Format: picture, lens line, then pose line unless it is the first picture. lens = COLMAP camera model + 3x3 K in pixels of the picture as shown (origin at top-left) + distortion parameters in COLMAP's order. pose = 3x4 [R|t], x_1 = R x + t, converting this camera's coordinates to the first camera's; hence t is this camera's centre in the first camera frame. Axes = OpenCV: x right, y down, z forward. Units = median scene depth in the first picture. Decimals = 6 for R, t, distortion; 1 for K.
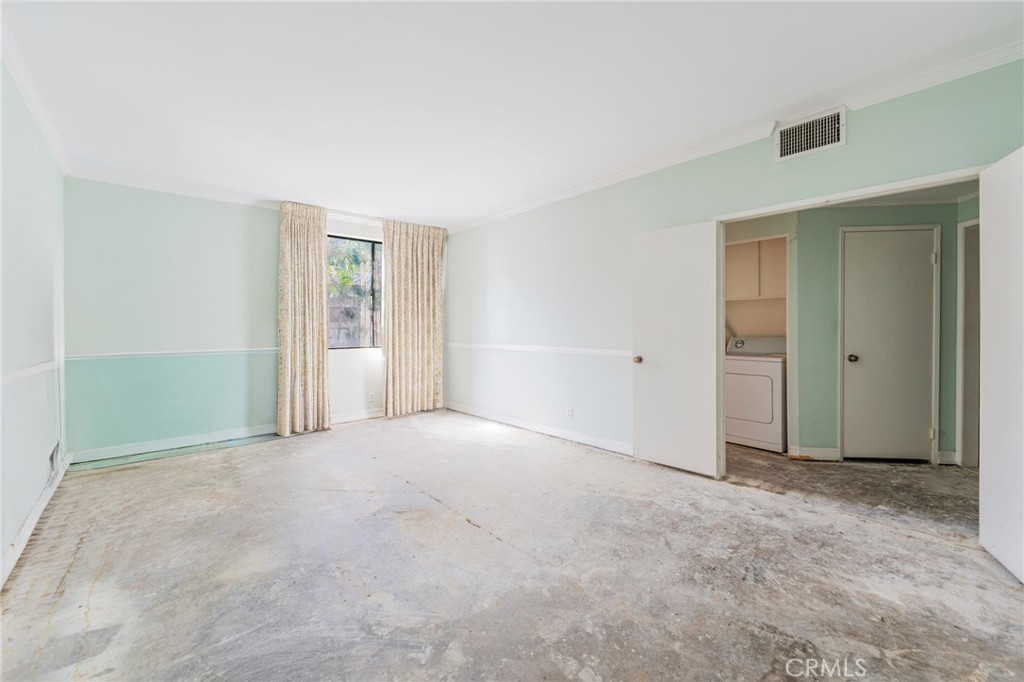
lens RADIAL K [[414.7, 0, 512.7], [0, 414.7, 330.1], [0, 0, 1]] dist [0.001657, 0.000174]
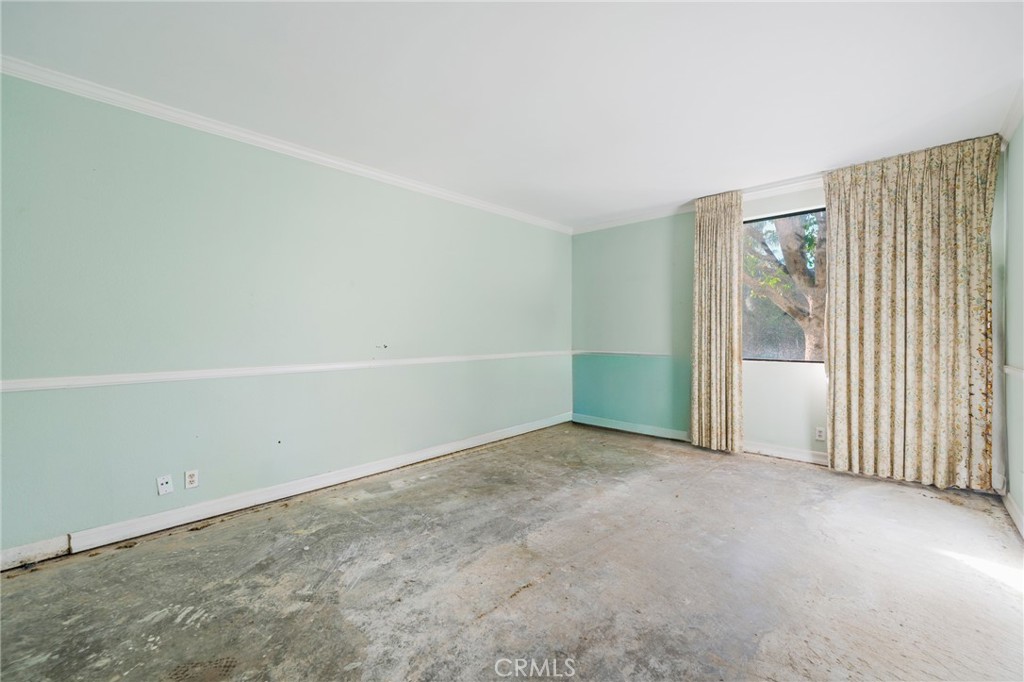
lens RADIAL K [[418.3, 0, 512.0], [0, 418.3, 341.0], [0, 0, 1]] dist [-0.010808, -0.000310]
pose [[0.088301, 0.017695, -0.995937, 0.371436], [-0.007894, 0.999823, 0.017065, -0.002954], [0.996063, 0.006355, 0.088425, 0.514223]]
